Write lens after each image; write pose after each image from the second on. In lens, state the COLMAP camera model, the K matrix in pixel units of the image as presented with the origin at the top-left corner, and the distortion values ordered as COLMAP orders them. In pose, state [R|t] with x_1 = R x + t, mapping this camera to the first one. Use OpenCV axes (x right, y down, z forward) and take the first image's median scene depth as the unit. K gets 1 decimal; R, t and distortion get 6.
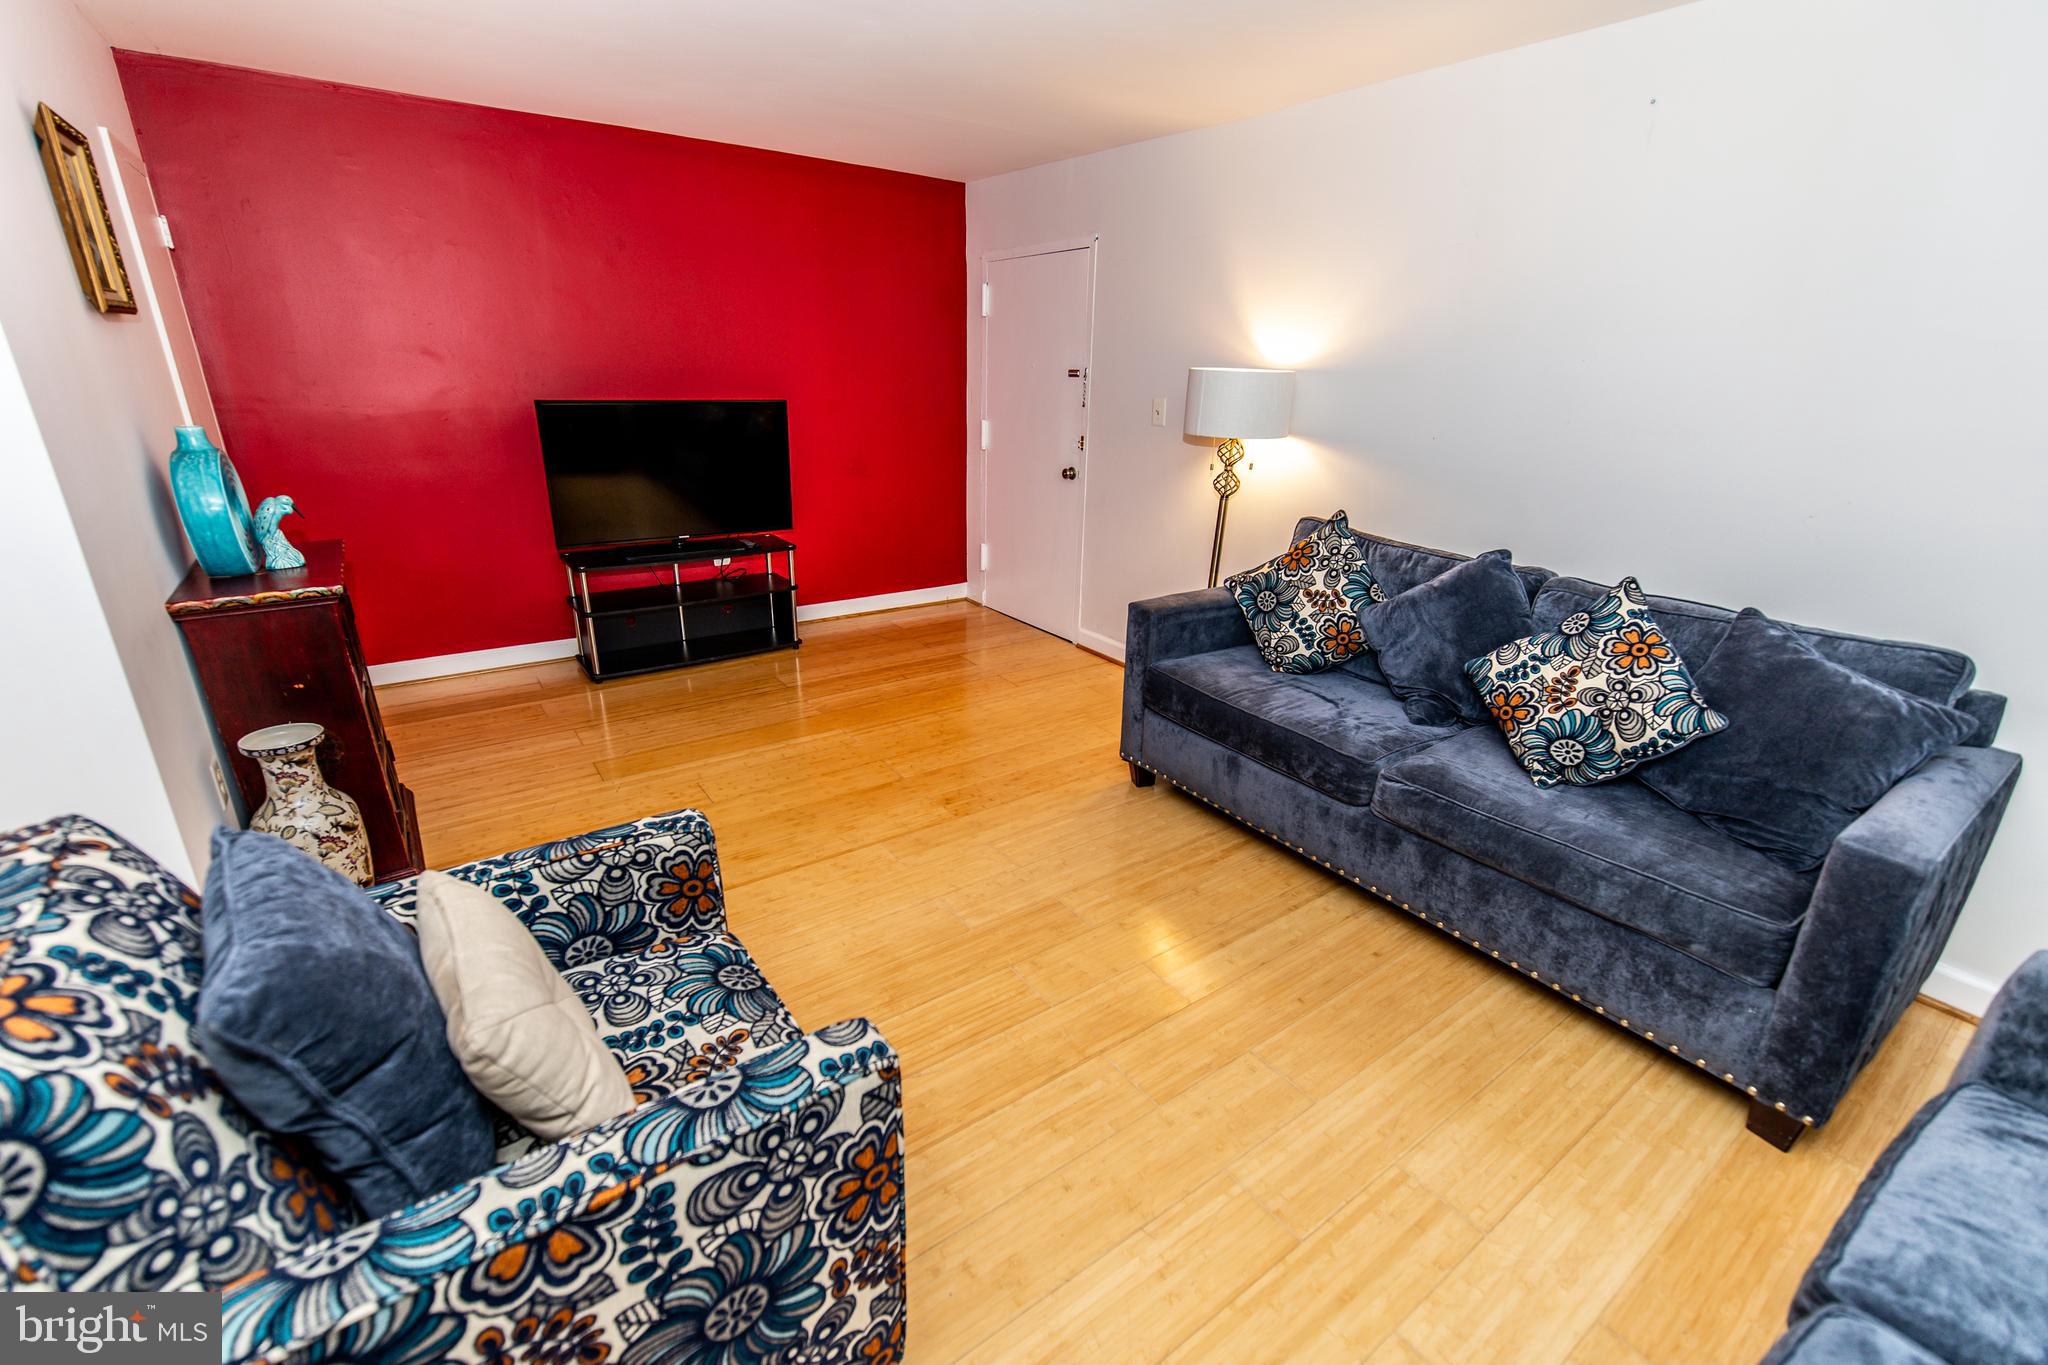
lens RADIAL K [[870.9, 0, 1029.4], [0, 870.9, 684.6], [0, 0, 1]] dist [-0.000009, -0.000872]
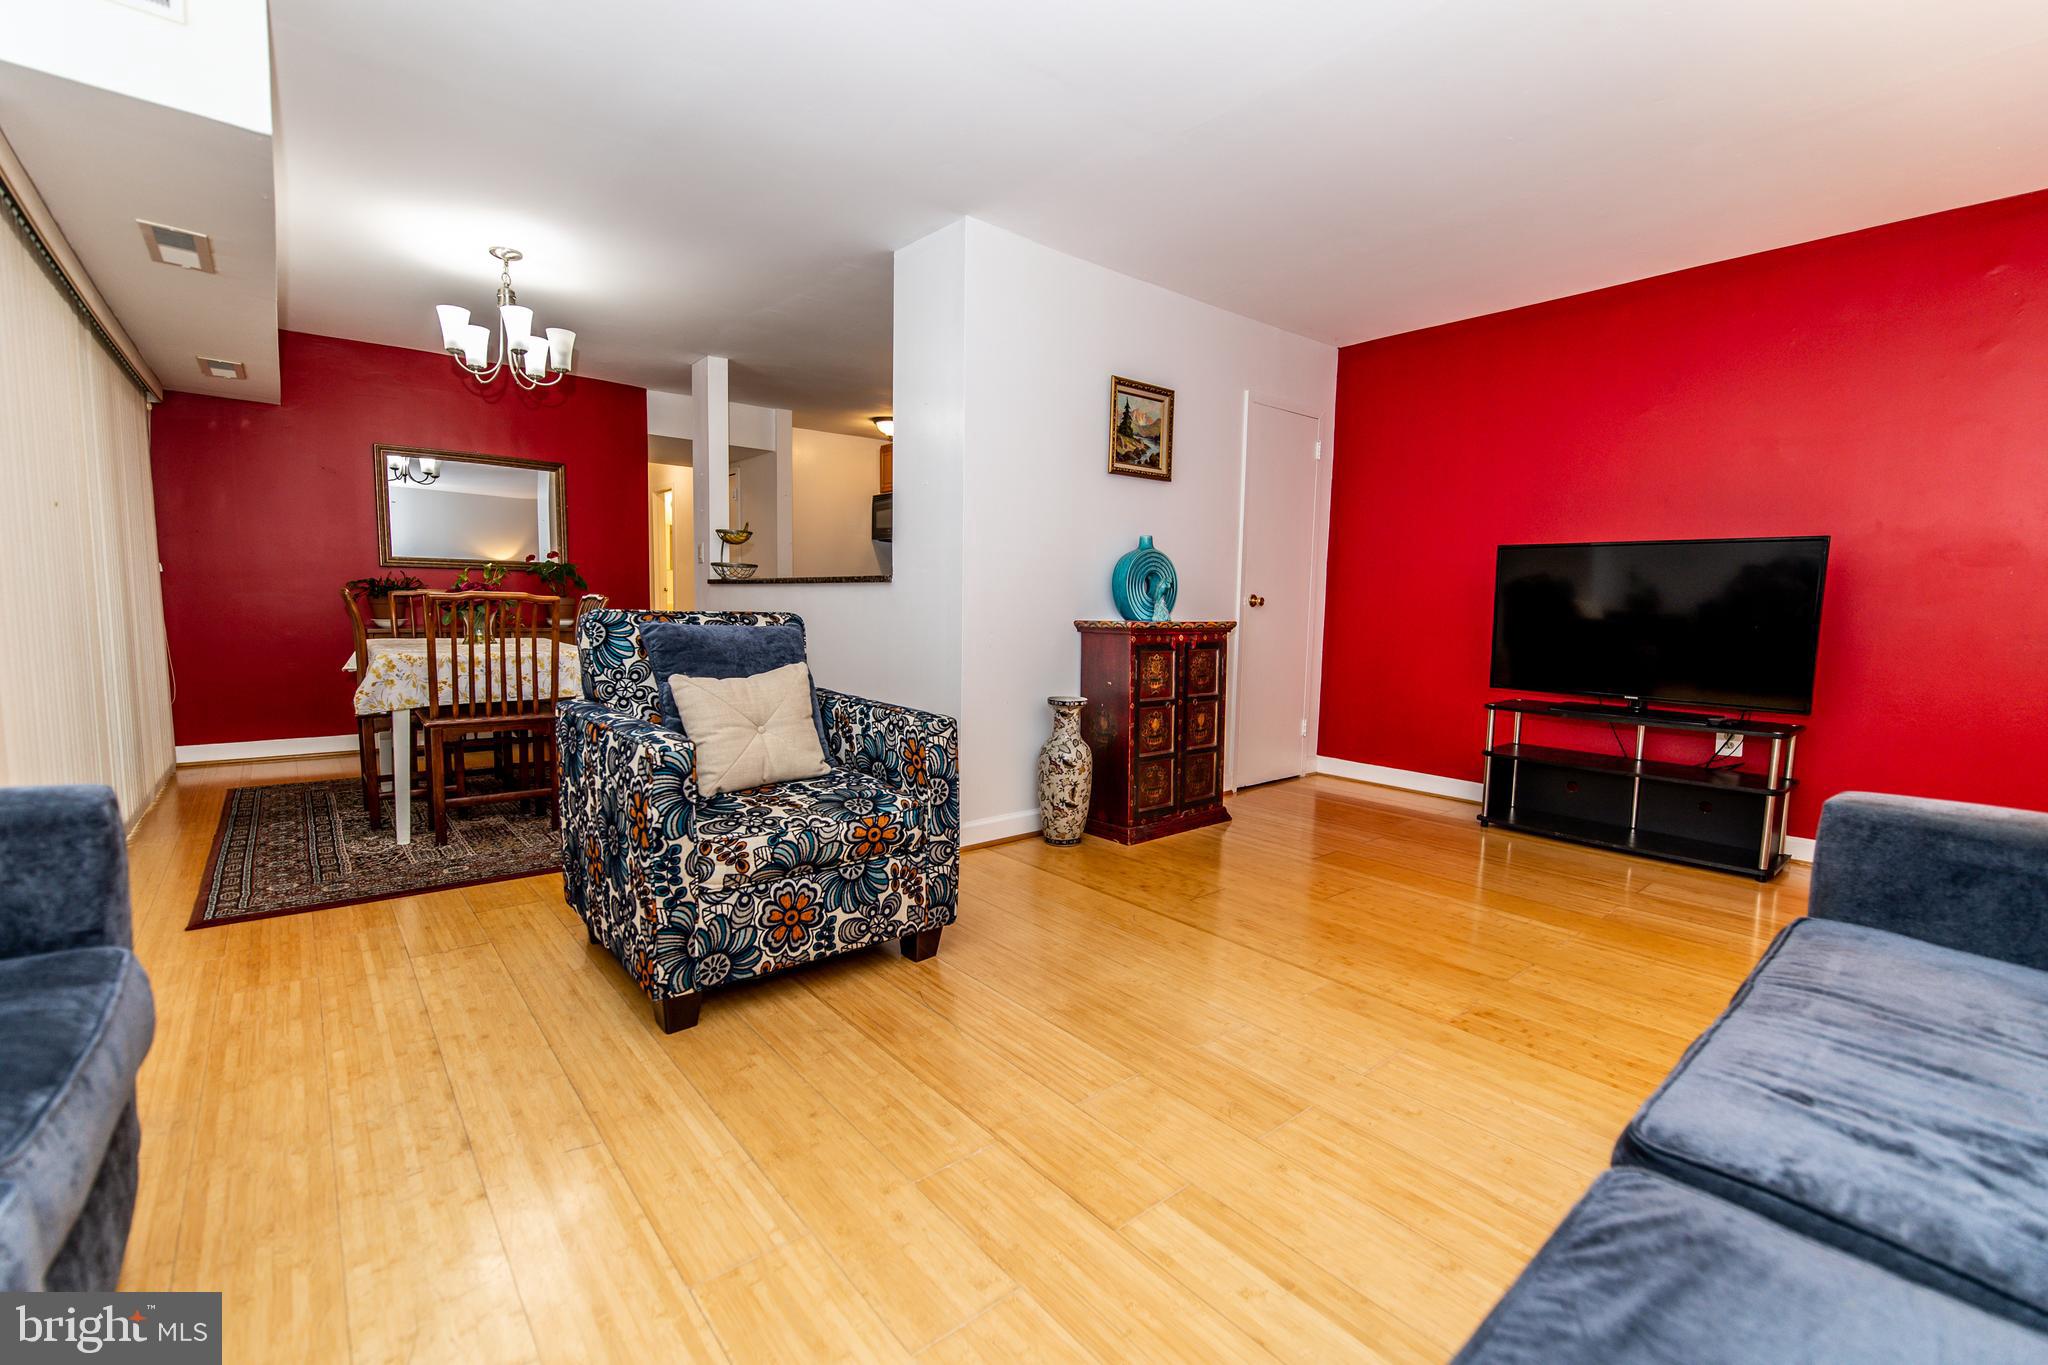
lens RADIAL K [[870.9, 0, 1023.2], [0, 870.9, 683.6], [0, 0, 1]] dist [-0.000009, -0.000872]
pose [[0.082956, 0.078724, -0.993439, 0.746284], [-0.364649, 0.930140, 0.043258, -0.007695], [0.927442, 0.358668, 0.105867, 0.694958]]
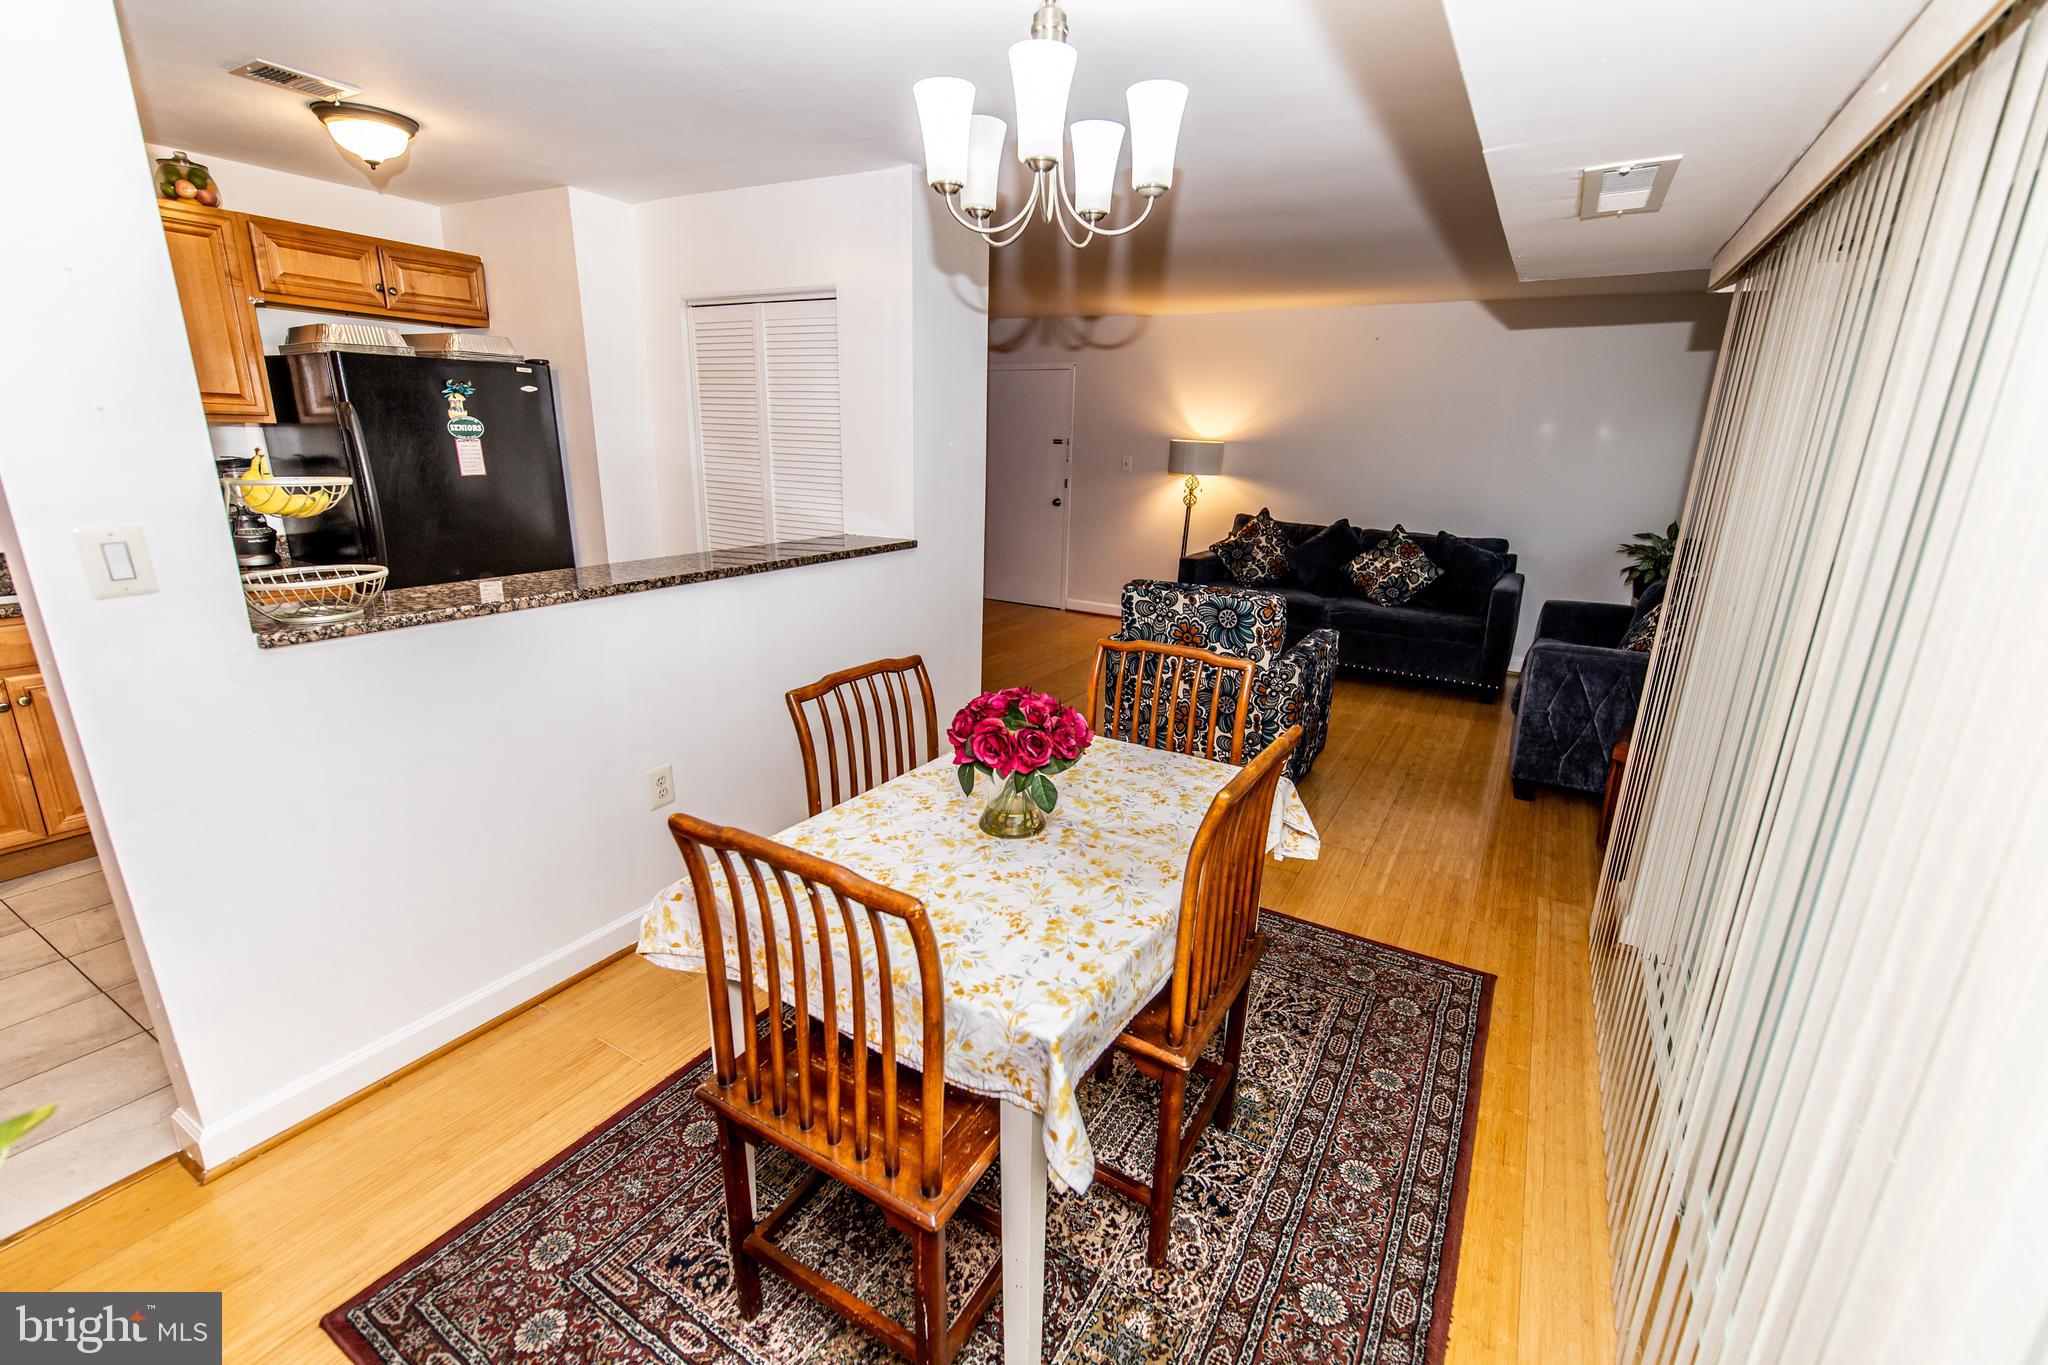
lens RADIAL K [[870.9, 0, 1036.3], [0, 870.9, 692.1], [0, 0, 1]] dist [-0.000009, -0.000872]
pose [[0.915399, -0.101347, 0.389581, -1.223369], [0.126146, 0.991263, -0.038533, 0.303233], [-0.382272, 0.084417, 0.920186, -0.818154]]
